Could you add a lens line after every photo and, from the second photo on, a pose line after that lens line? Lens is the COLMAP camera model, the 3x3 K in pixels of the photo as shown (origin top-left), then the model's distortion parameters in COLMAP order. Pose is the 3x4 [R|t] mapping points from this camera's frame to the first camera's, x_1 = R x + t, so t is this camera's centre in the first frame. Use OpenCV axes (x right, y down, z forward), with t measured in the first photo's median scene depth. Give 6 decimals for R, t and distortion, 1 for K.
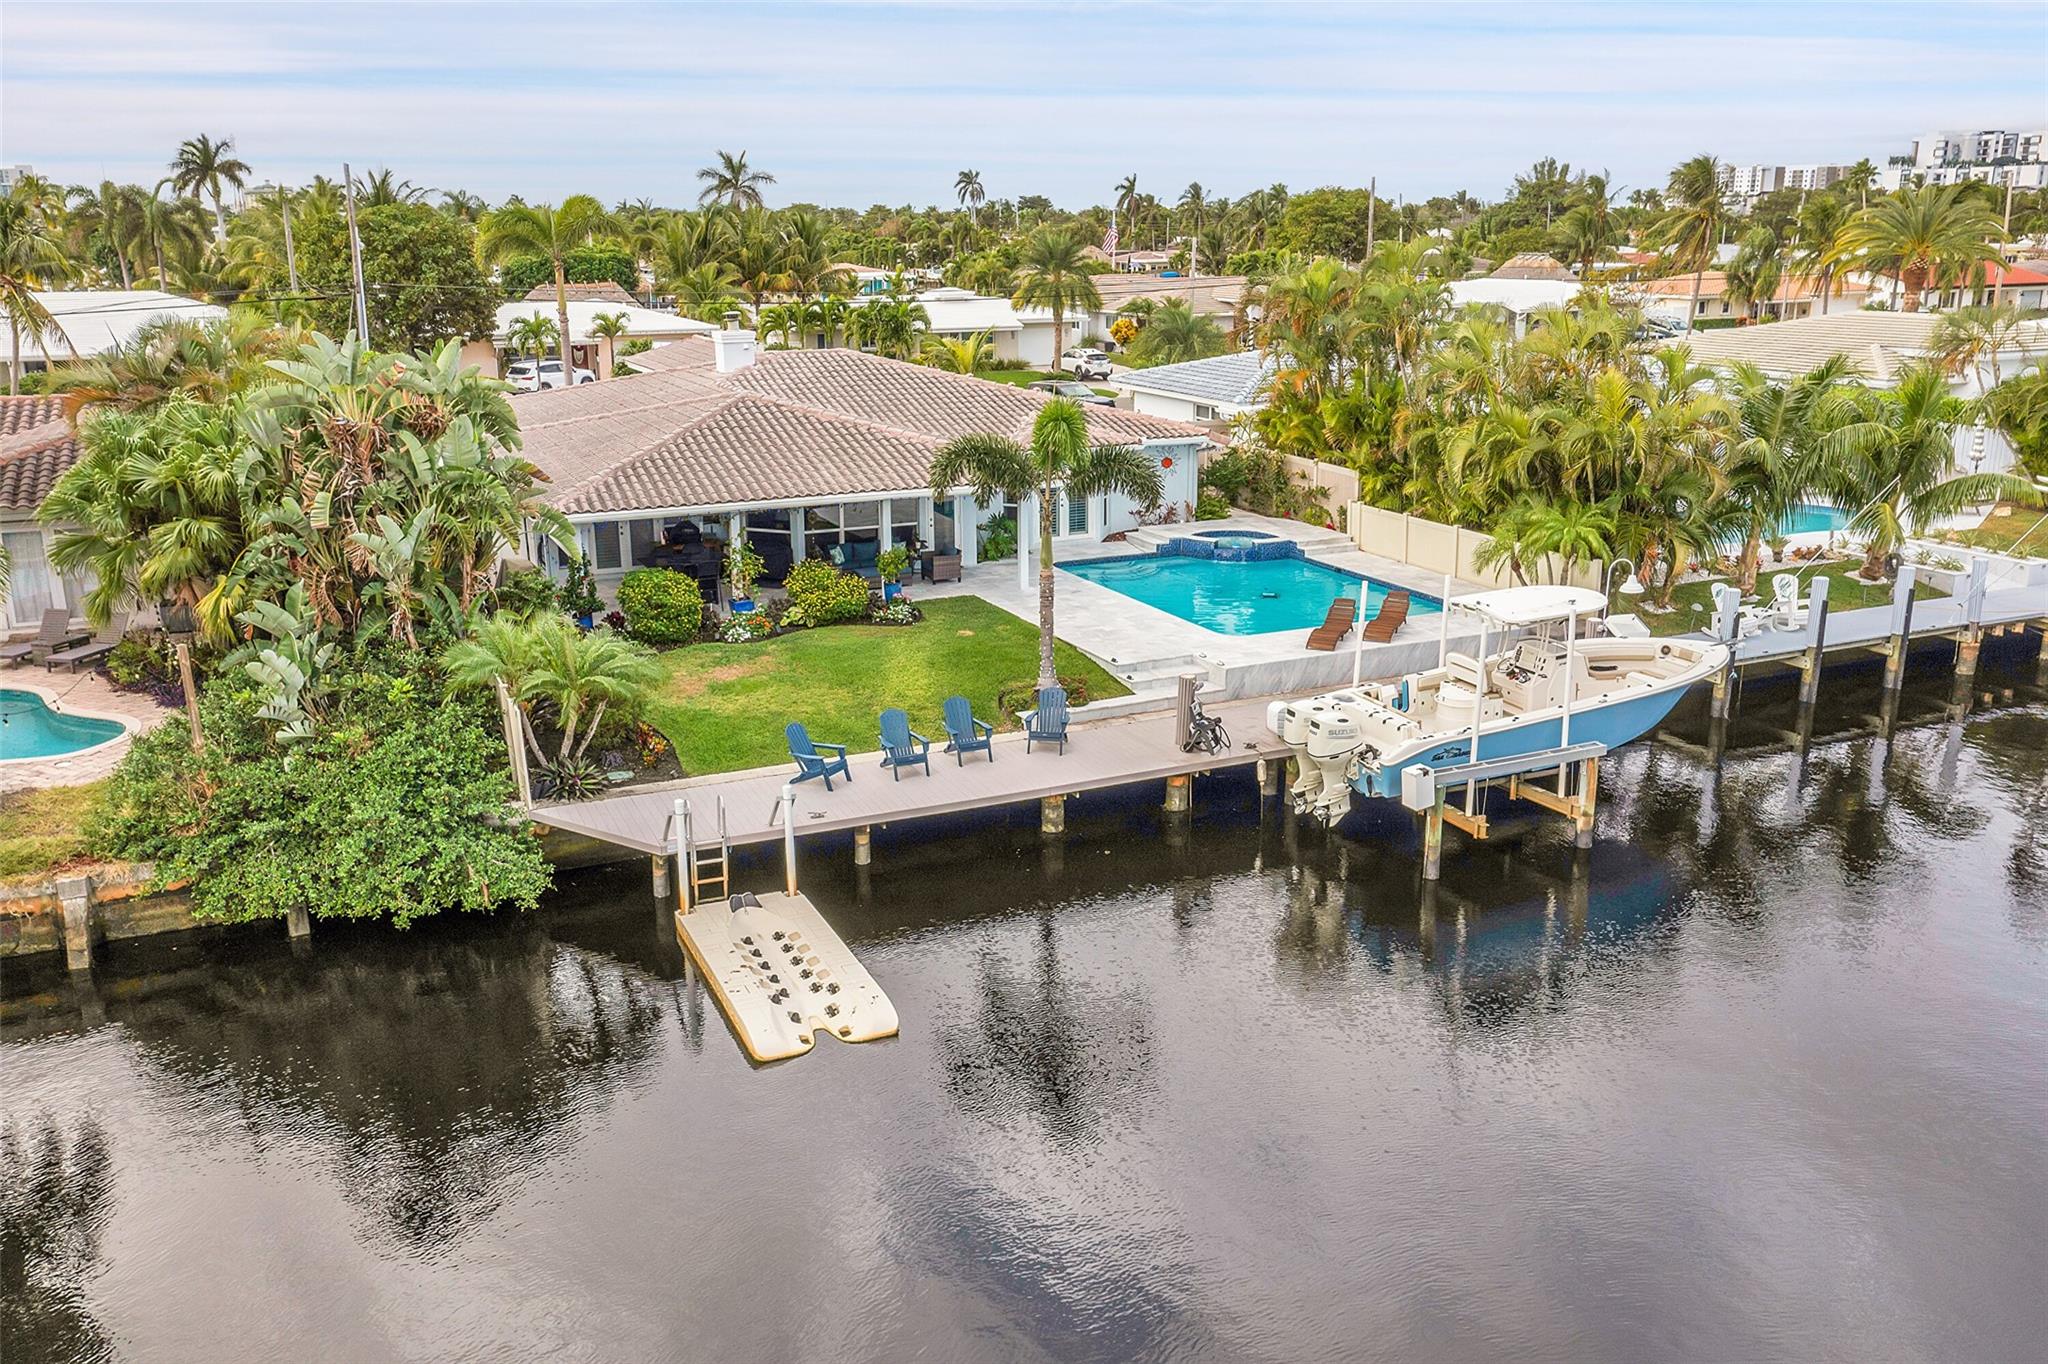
lens RADIAL K [[1628.5, 0, 1033.4], [0, 1628.5, 682.7], [0, 0, 1]] dist [0.022239, 0.004093]
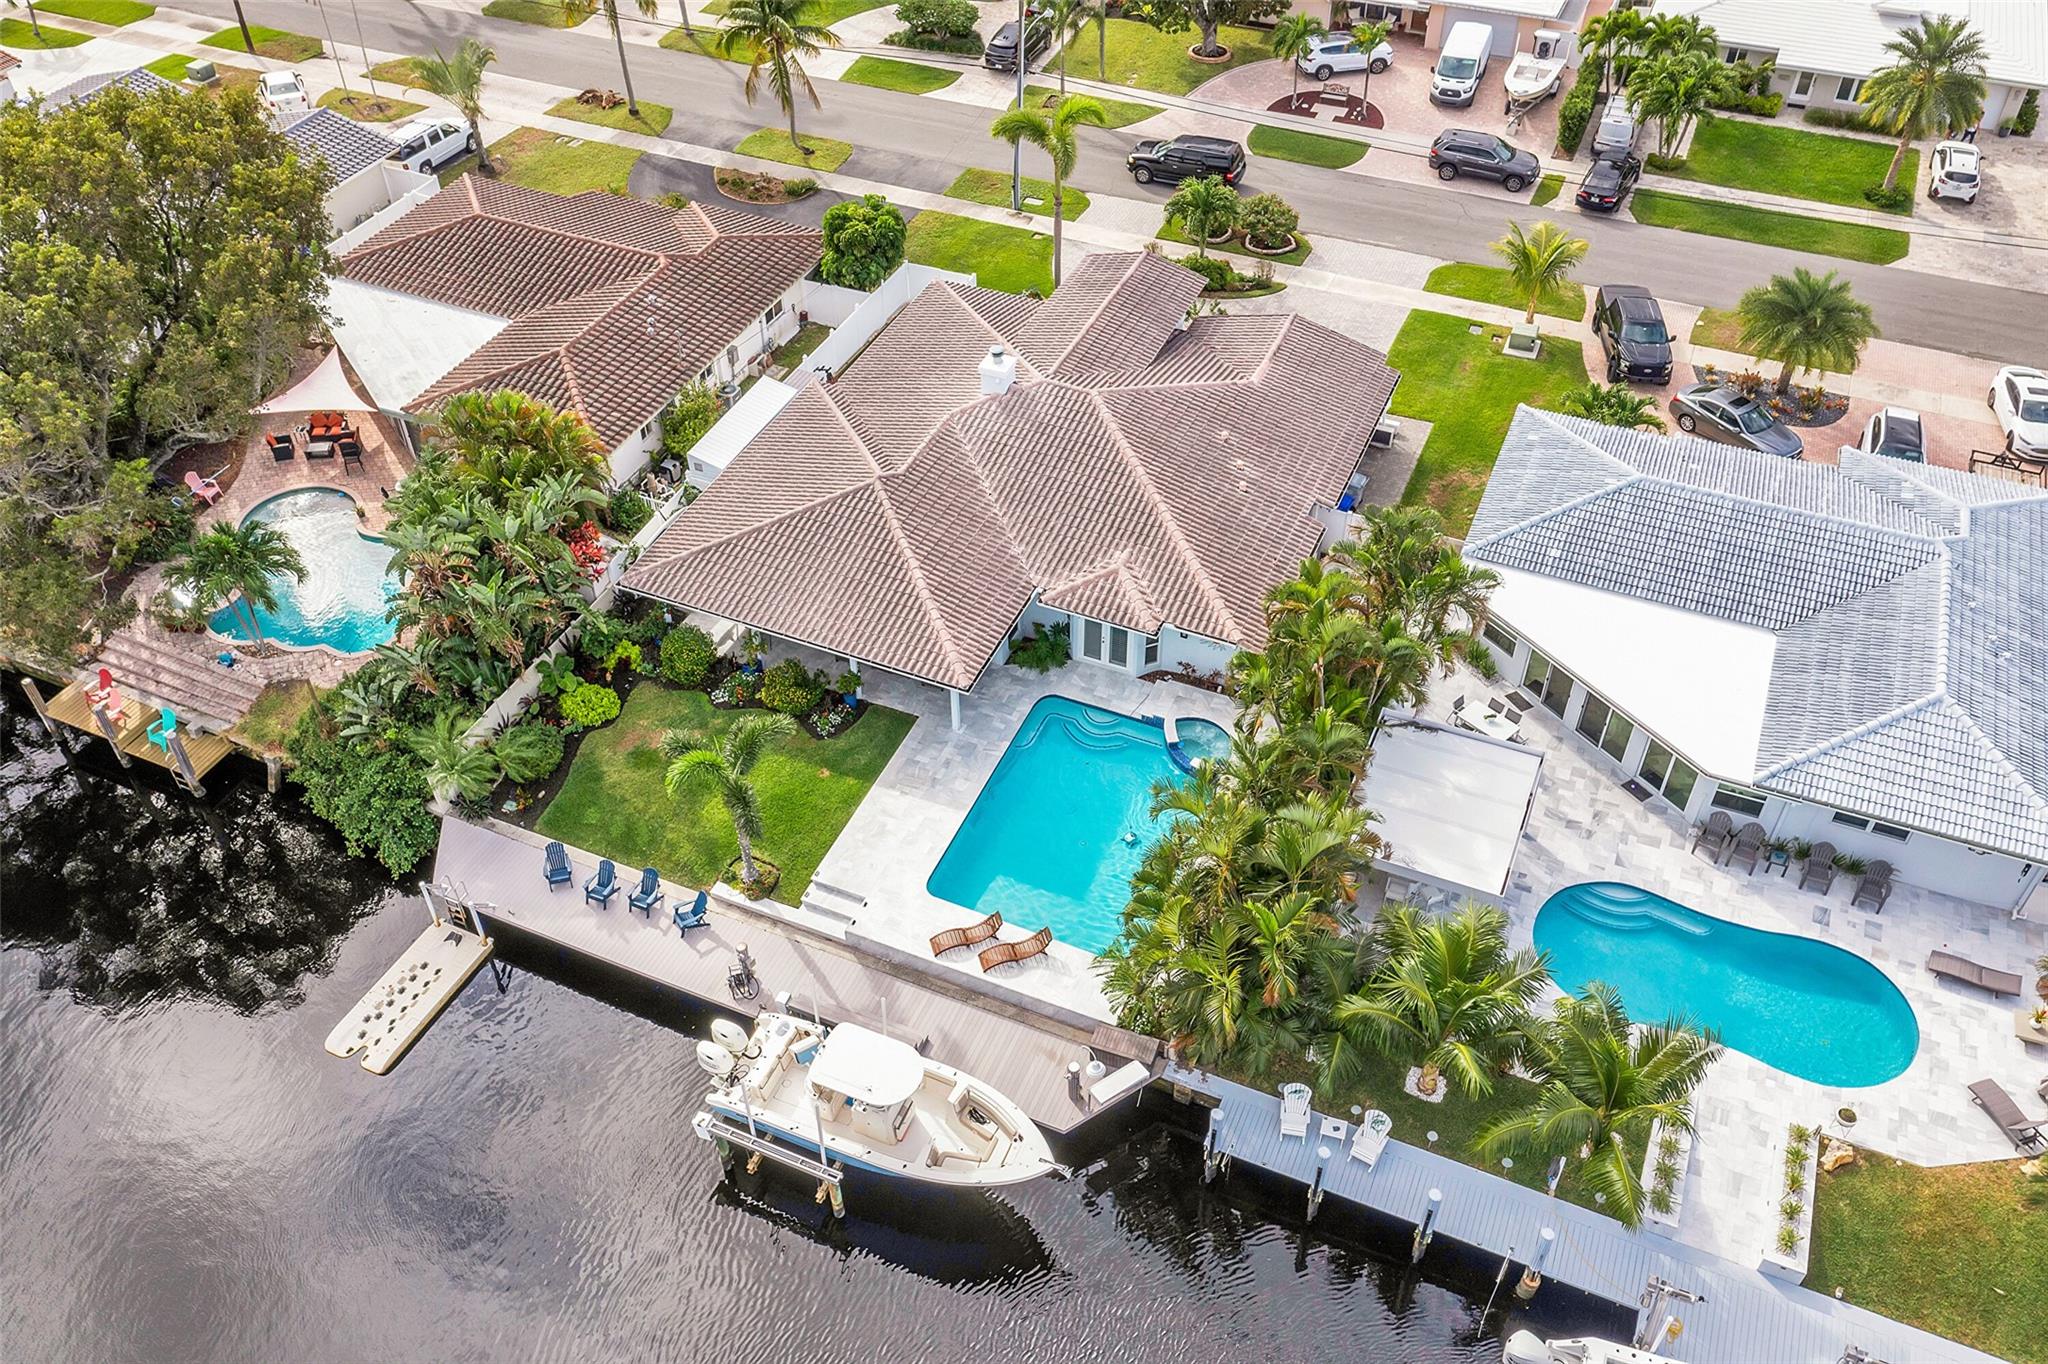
lens RADIAL K [[1628.5, 0, 1033.4], [0, 1628.5, 682.7], [0, 0, 1]] dist [0.022239, 0.004093]
pose [[0.663823, 0.512592, -0.544600, 0.994366], [-0.202440, 0.824151, 0.528955, -1.082115], [0.719971, -0.240883, 0.650859, 0.299112]]
